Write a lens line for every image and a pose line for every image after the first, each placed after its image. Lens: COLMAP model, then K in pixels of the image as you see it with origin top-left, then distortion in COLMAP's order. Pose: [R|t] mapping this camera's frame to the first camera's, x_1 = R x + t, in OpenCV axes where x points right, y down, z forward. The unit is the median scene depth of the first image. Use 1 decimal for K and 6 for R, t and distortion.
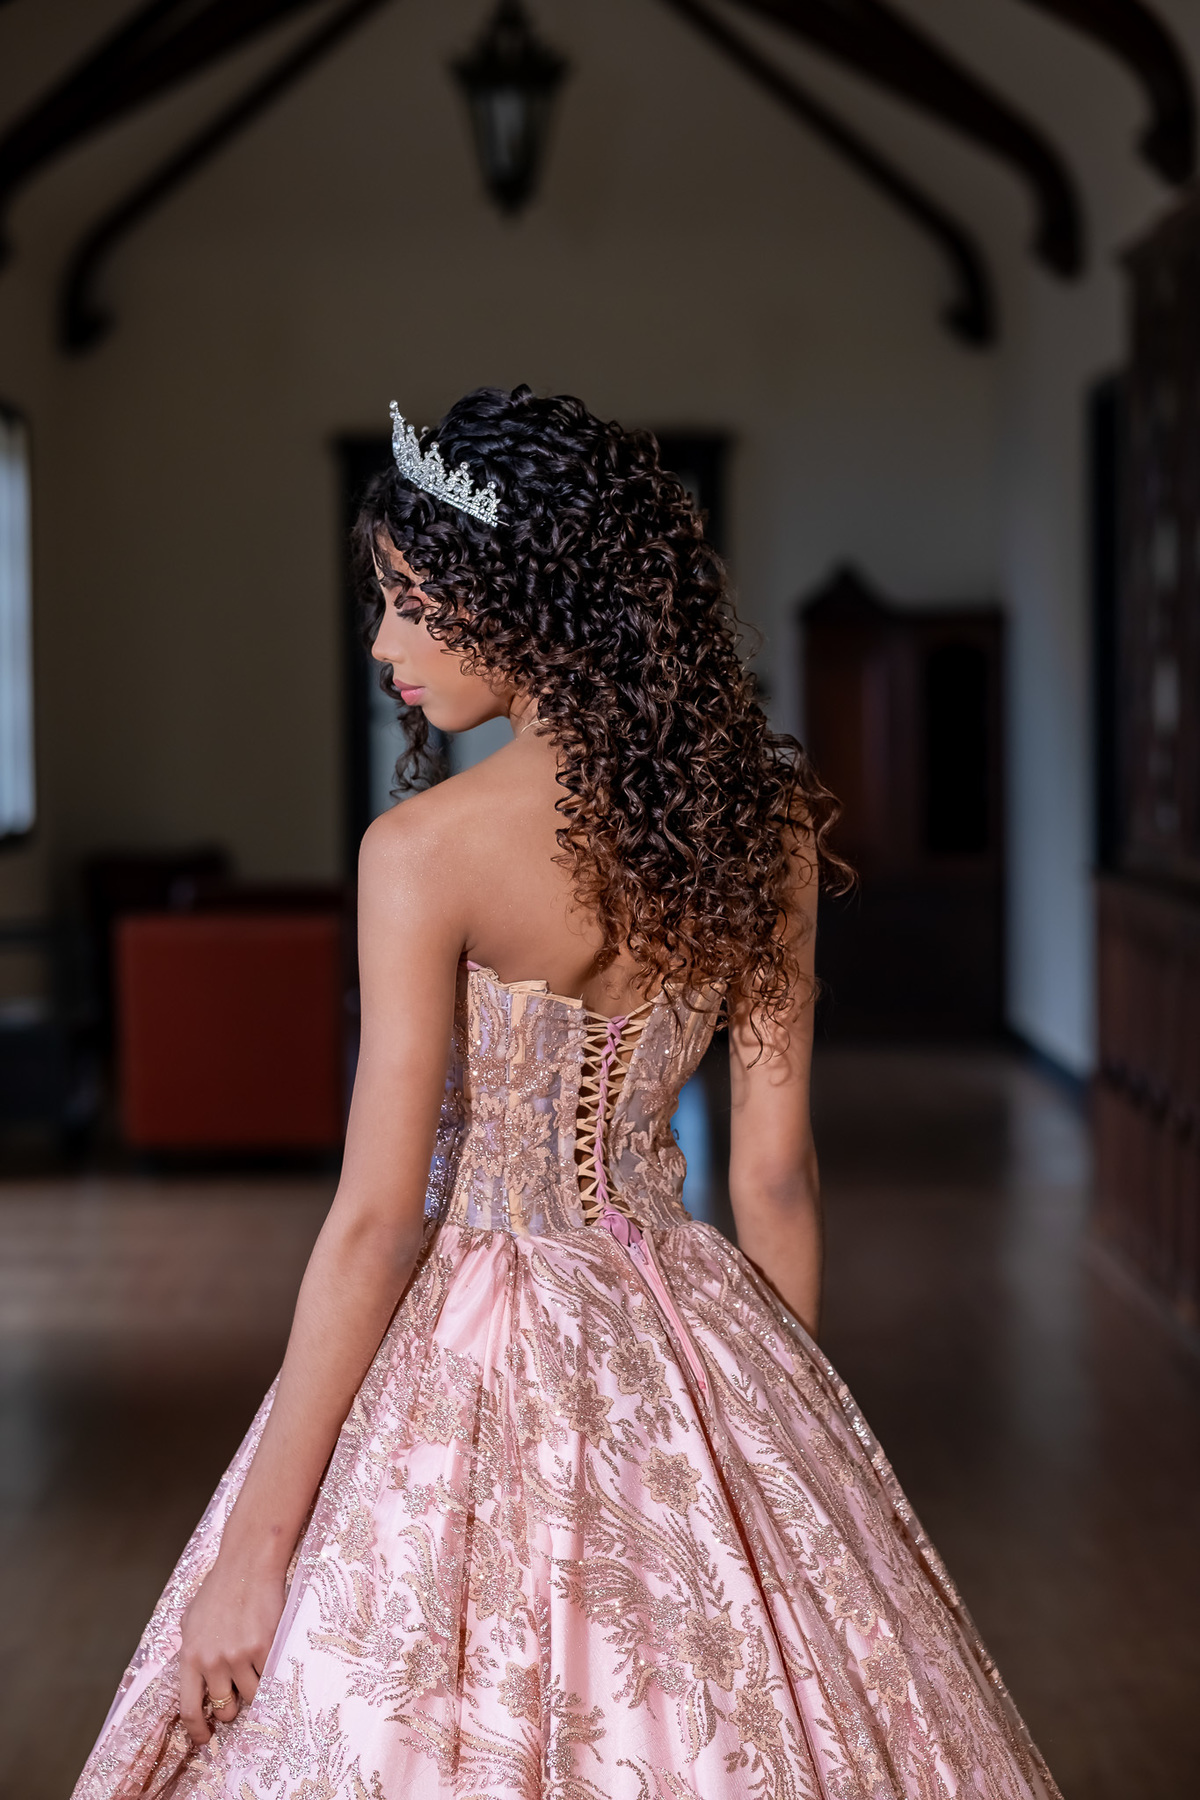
lens RADIAL K [[5866.2, 0, 601.9], [0, 5866.2, 900.6], [0, 0, 1]] dist [0.155415, 0.000000]
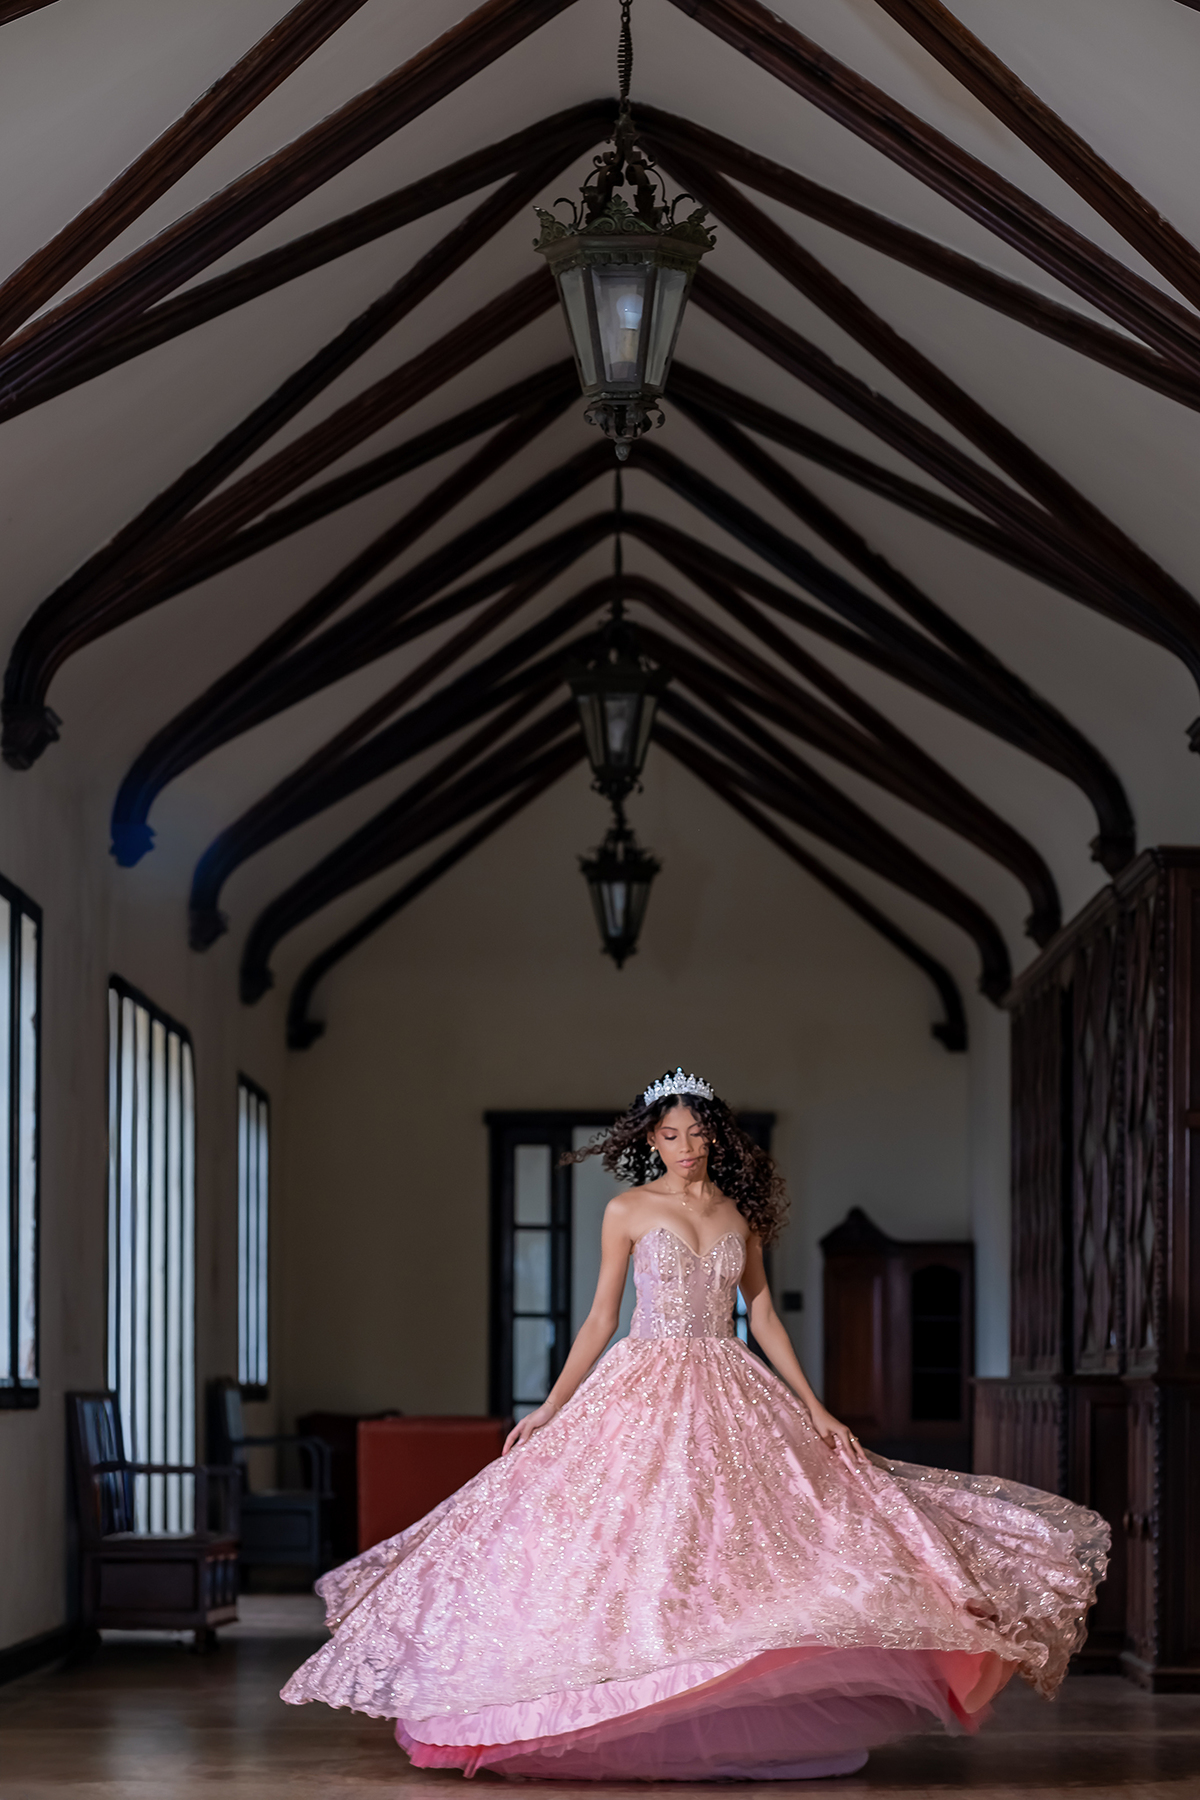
lens RADIAL K [[5866.2, 0, 598.9], [0, 5866.2, 901.1], [0, 0, 1]] dist [0.155415, 0.000000]
pose [[0.999933, 0.008288, -0.008109, -0.008731], [-0.009184, 0.993037, -0.117442, 0.033512], [0.007079, 0.117509, 0.993047, -0.381924]]
